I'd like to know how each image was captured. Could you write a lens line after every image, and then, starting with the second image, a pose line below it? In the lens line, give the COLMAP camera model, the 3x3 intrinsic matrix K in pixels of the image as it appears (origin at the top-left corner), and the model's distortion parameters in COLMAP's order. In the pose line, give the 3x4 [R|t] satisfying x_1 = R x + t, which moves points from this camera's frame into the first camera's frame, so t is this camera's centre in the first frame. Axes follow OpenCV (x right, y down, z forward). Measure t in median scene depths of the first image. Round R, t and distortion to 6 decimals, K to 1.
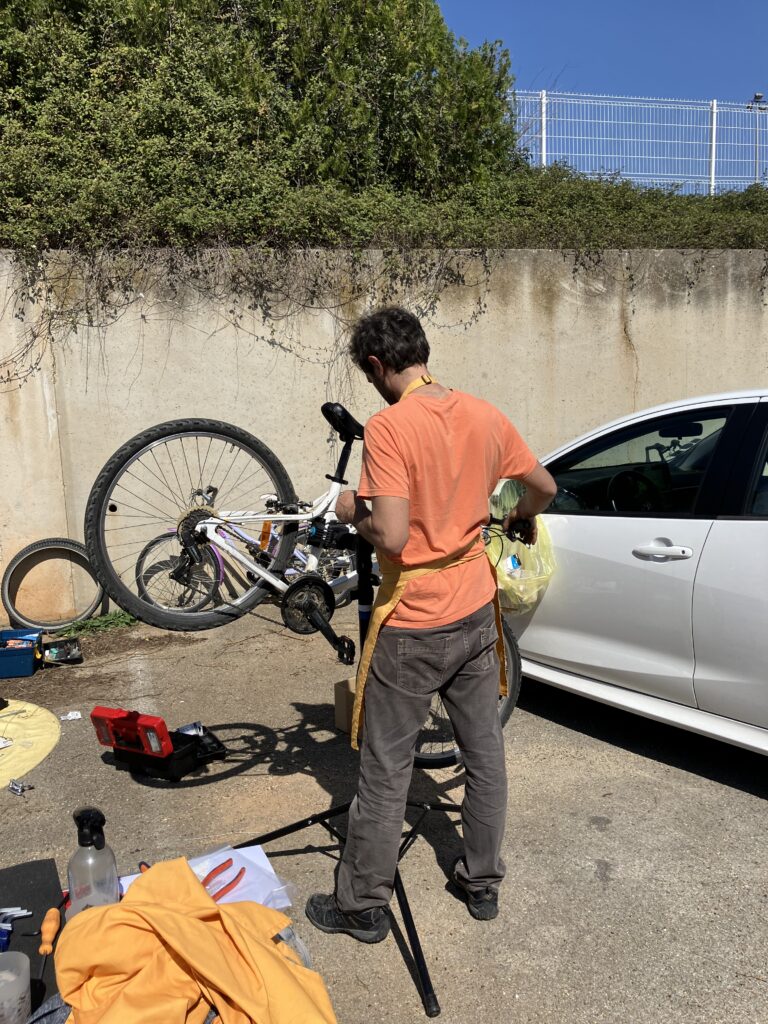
lens RADIAL K [[837.5, 0, 384.0], [0, 837.5, 512.0], [0, 0, 1]] dist [0.001866, 0.007969]
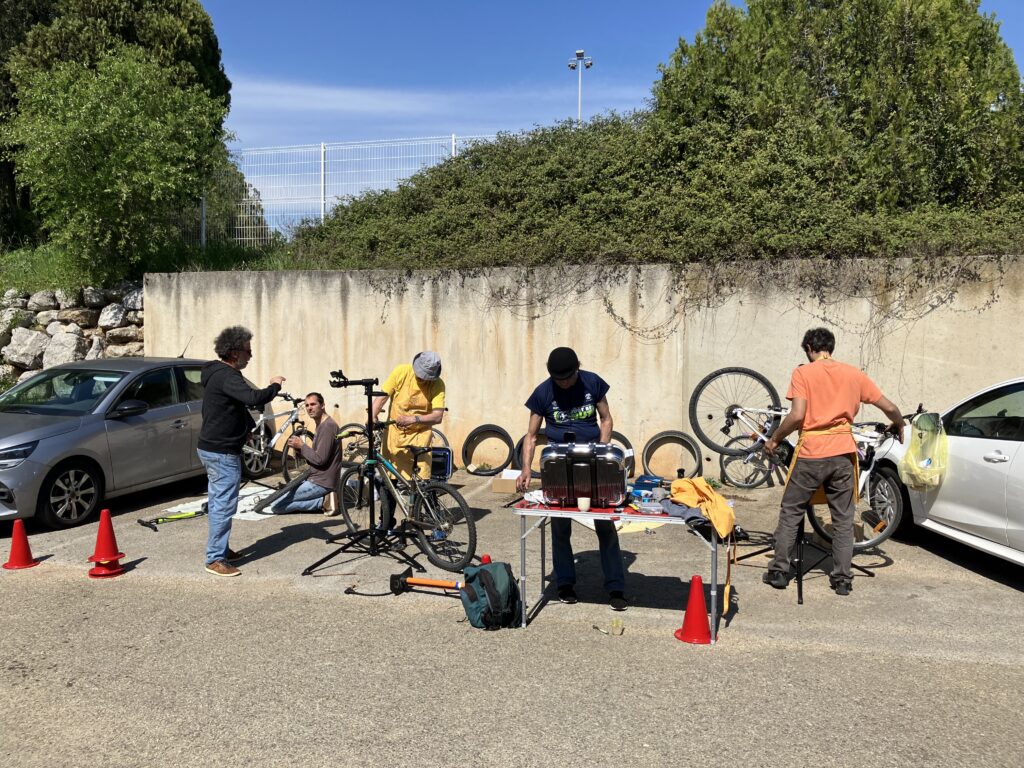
lens RADIAL K [[842.4, 0, 514.0], [0, 842.4, 359.9], [0, 0, 1]] dist [0.076360, -0.097622]
pose [[0.841797, 0.061117, -0.536323, 0.225442], [-0.120236, 0.989838, -0.075922, 0.054589], [0.526233, 0.128396, 0.840591, -0.583413]]
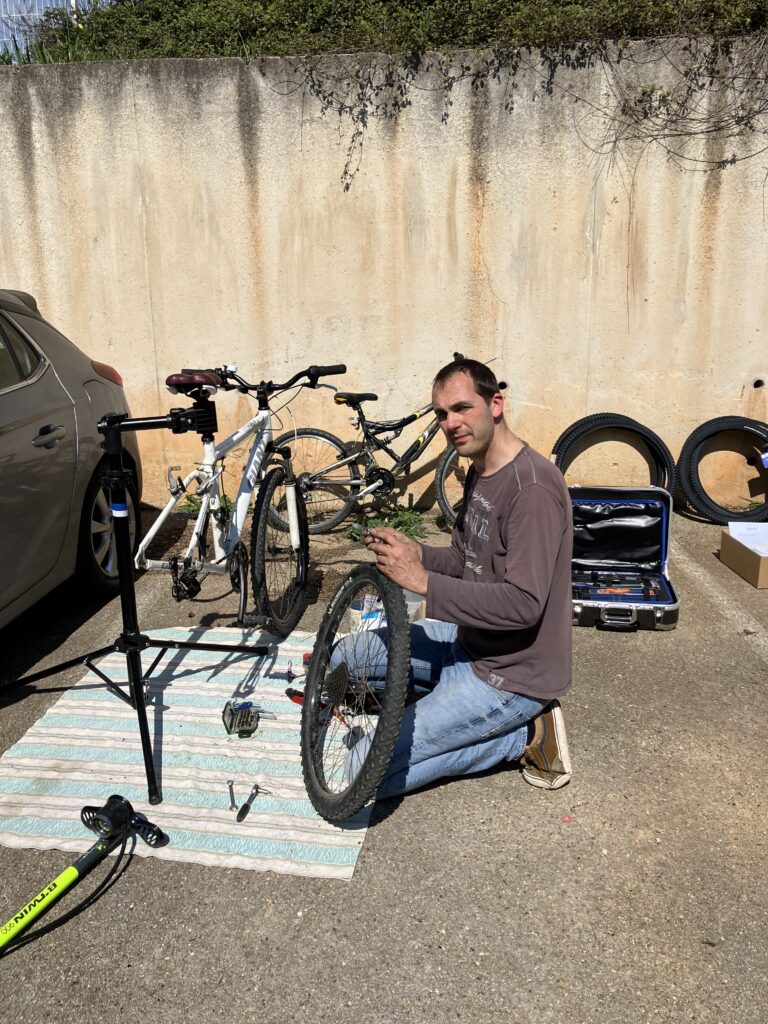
lens RADIAL K [[853.2, 0, 384.0], [0, 853.2, 512.0], [0, 0, 1]] dist [0.004398, 0.001178]
pose [[0.940085, 0.101226, -0.325566, -0.665058], [-0.067528, 0.991272, 0.113221, 0.076199], [0.334186, -0.084453, 0.938716, 0.023520]]
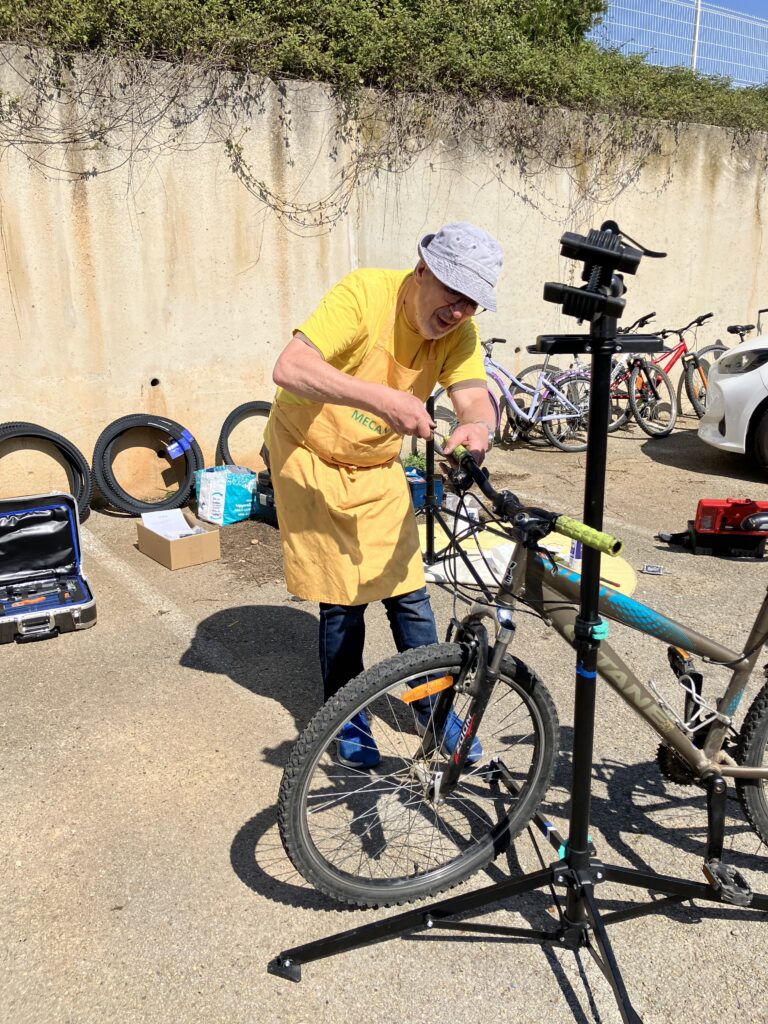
lens RADIAL K [[837.5, 0, 384.0], [0, 837.5, 512.0], [0, 0, 1]] dist [0.001866, 0.007969]
pose [[0.956460, -0.061513, 0.285307, -0.636682], [0.032851, 0.994015, 0.104183, 0.073813], [-0.290008, -0.090274, 0.952757, 0.014414]]
